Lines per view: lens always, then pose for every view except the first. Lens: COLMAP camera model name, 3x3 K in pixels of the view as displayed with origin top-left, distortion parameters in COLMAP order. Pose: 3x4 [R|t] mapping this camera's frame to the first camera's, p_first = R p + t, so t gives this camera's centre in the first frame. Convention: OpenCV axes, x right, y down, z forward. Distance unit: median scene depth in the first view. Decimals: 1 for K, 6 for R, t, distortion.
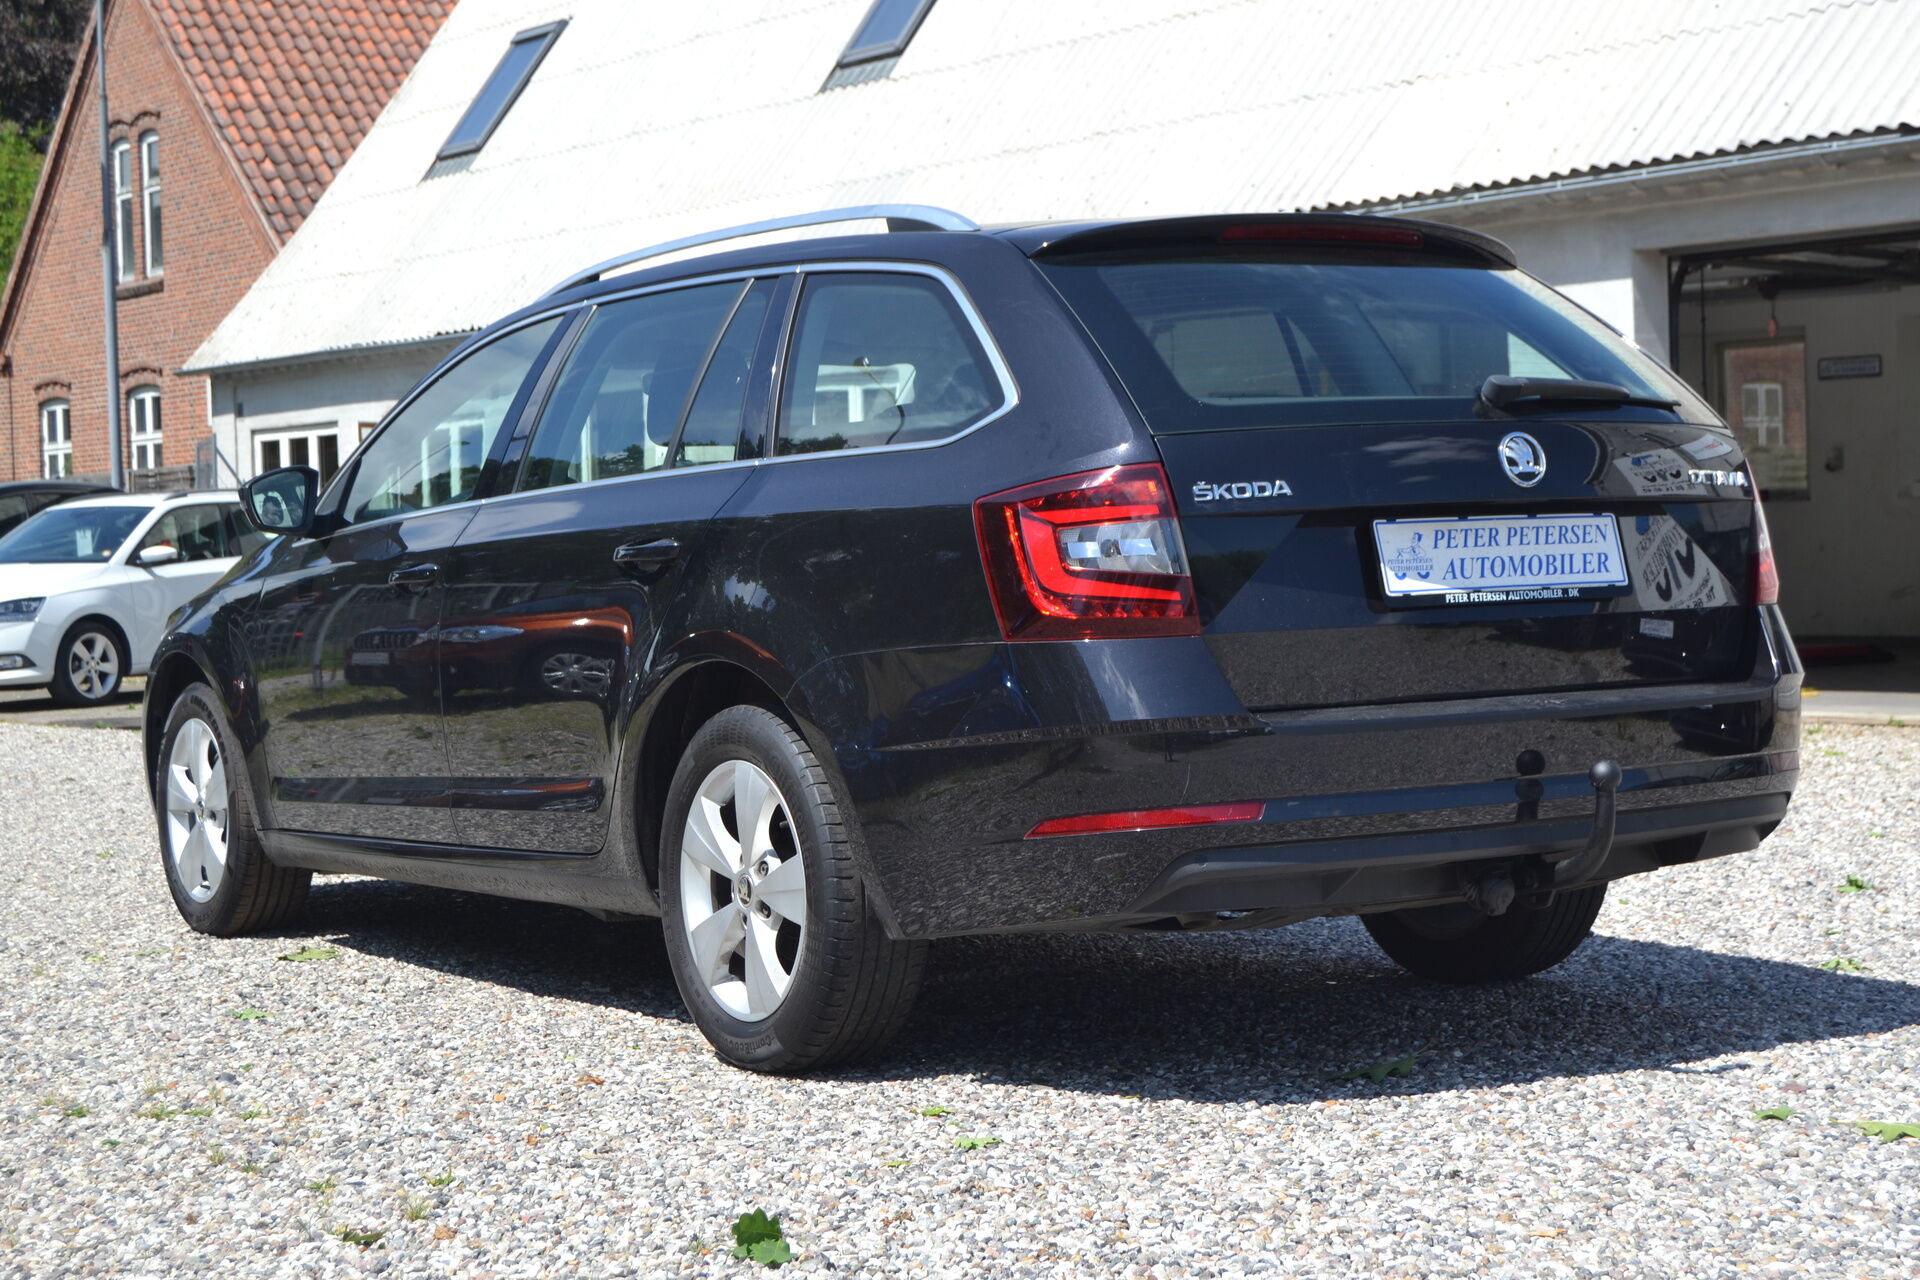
lens RADIAL K [[3217.7, 0, 960.0], [0, 3217.7, 640.0], [0, 0, 1]] dist [0.007672, -0.118638]
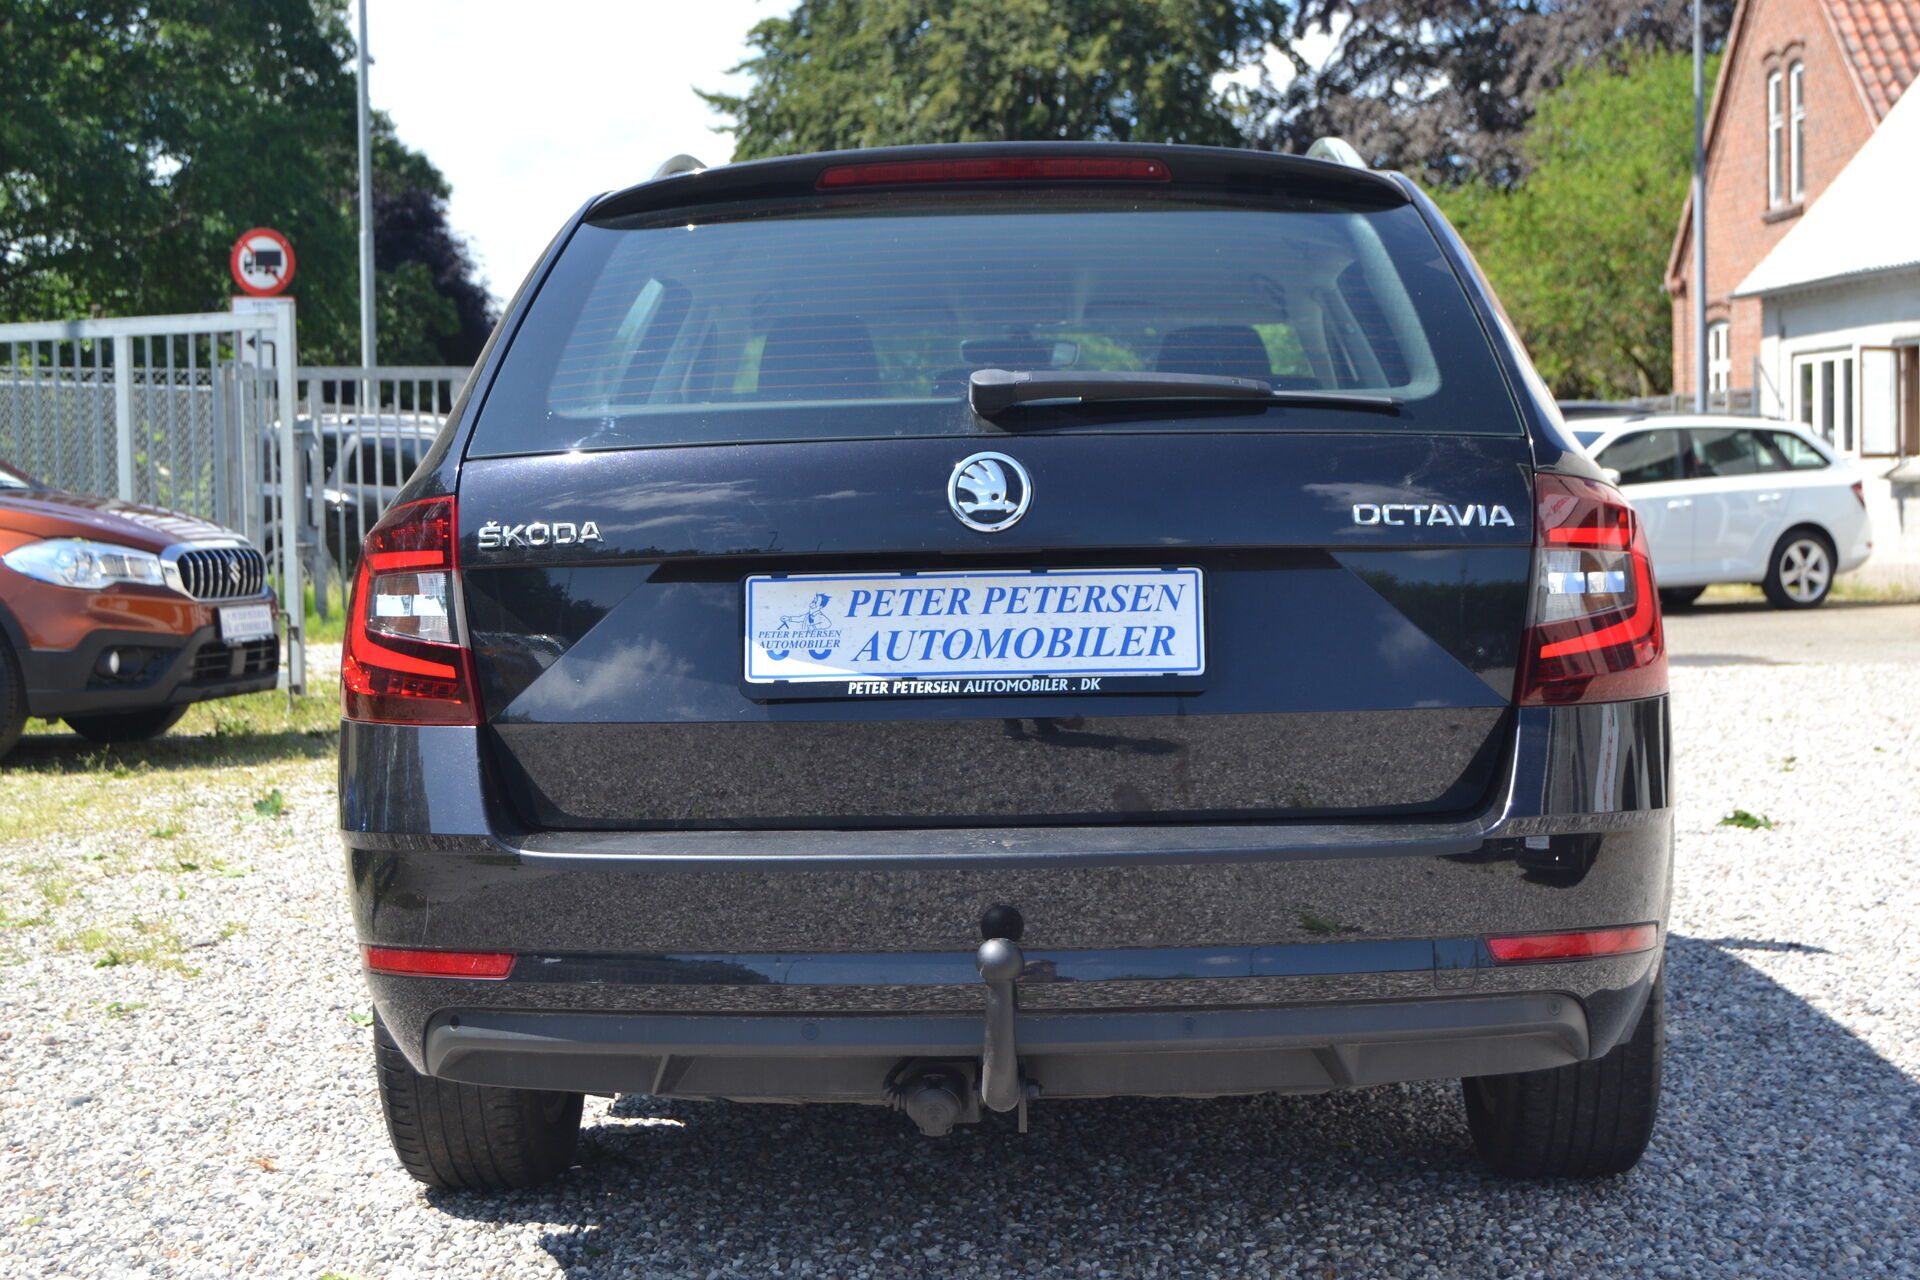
lens RADIAL K [[2973.7, 0, 960.0], [0, 2973.7, 640.0], [0, 0, 1]] dist [-0.038627, -0.105122]
pose [[0.829250, 0.044228, -0.557125, 0.527424], [-0.024335, 0.998776, 0.043068, -0.051505], [0.558347, -0.022156, 0.829311, 0.461310]]
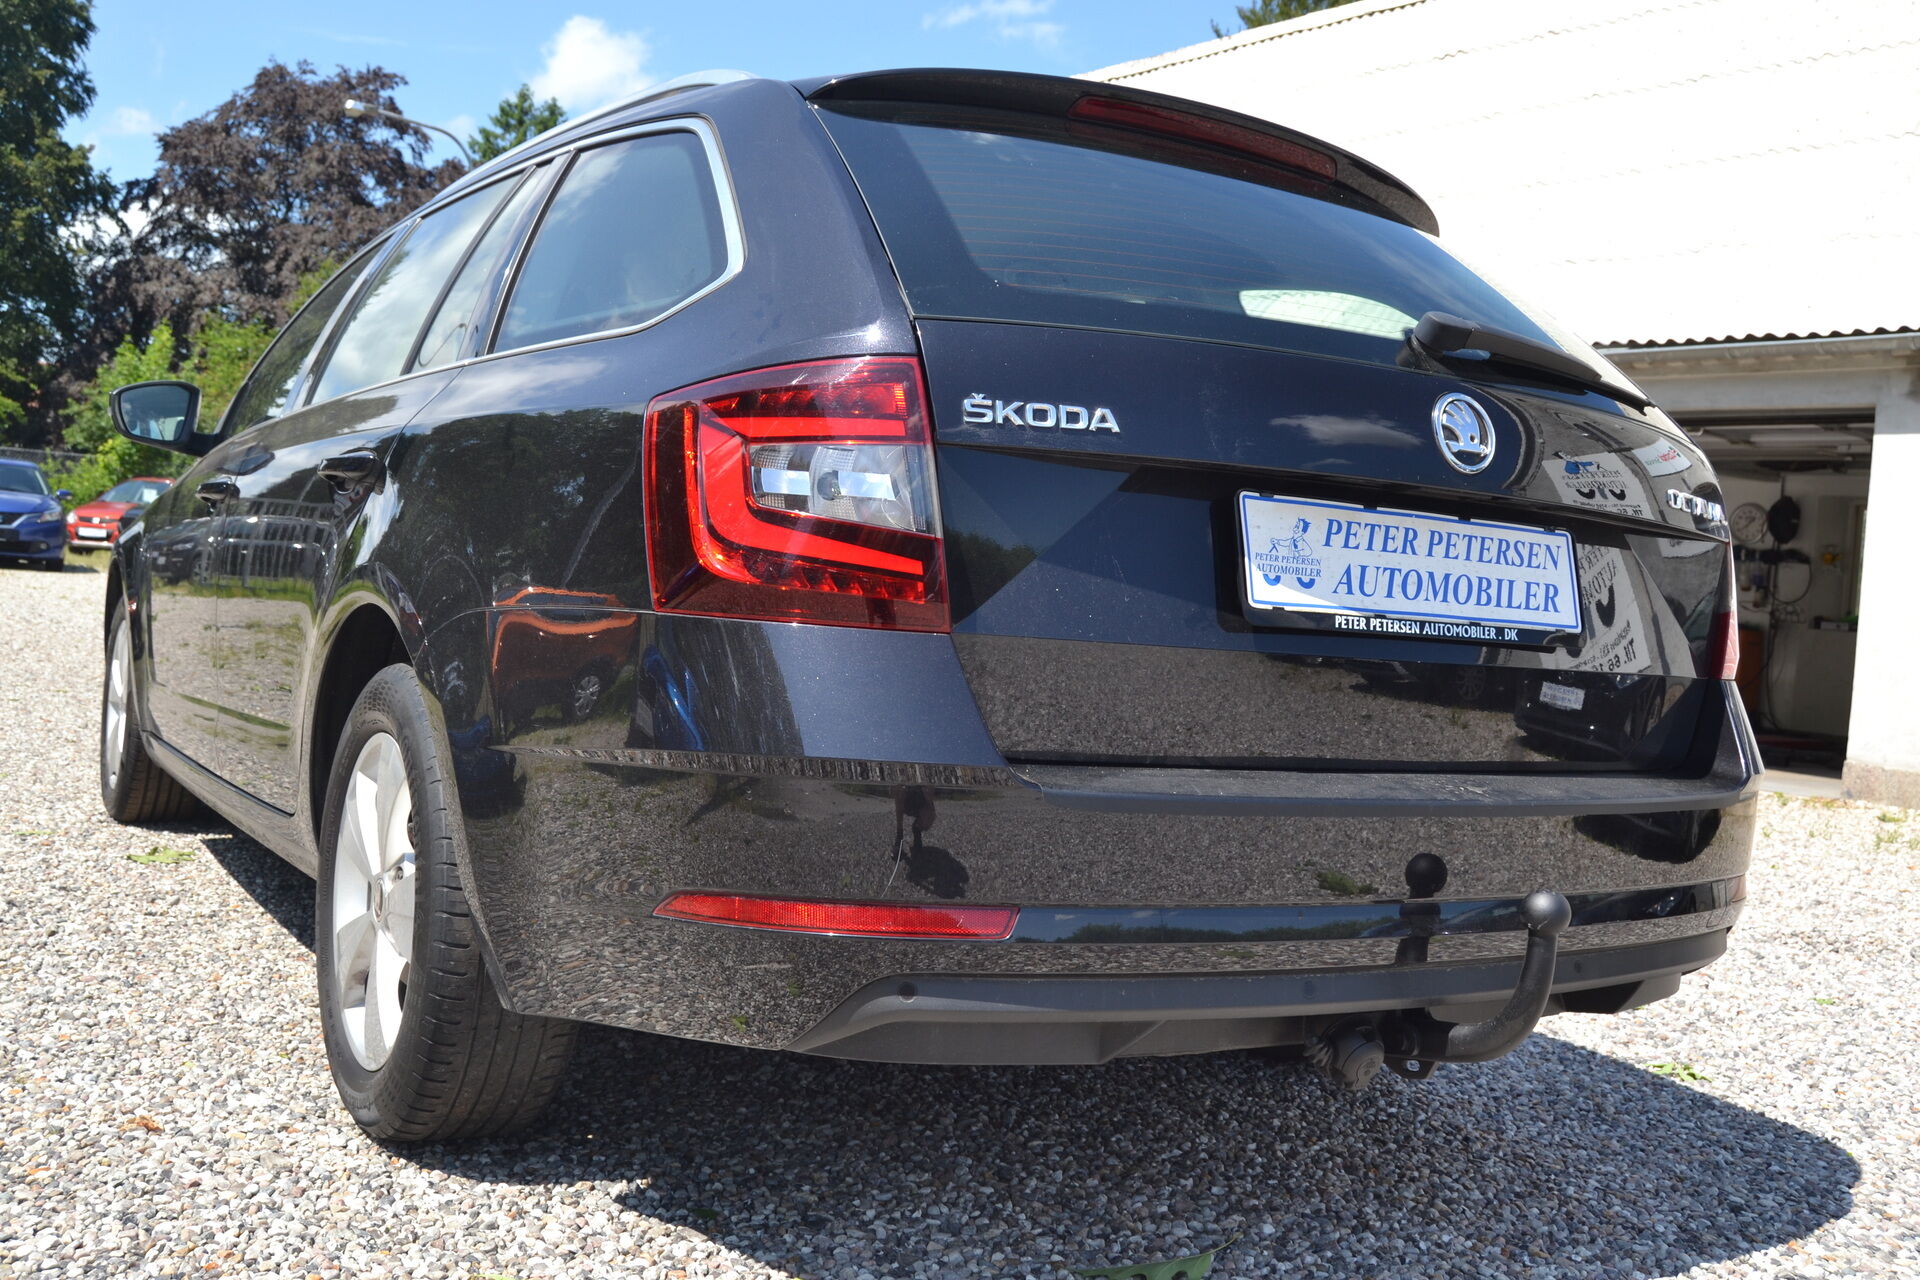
lens RADIAL K [[1826.6, 0, 960.0], [0, 1826.6, 640.0], [0, 0, 1]] dist [-0.063601, 0.015142]
pose [[0.993847, 0.110225, -0.010916, 0.076848], [-0.110215, 0.993907, 0.001472, -0.001020], [0.011011, -0.000260, 0.999939, 0.610110]]
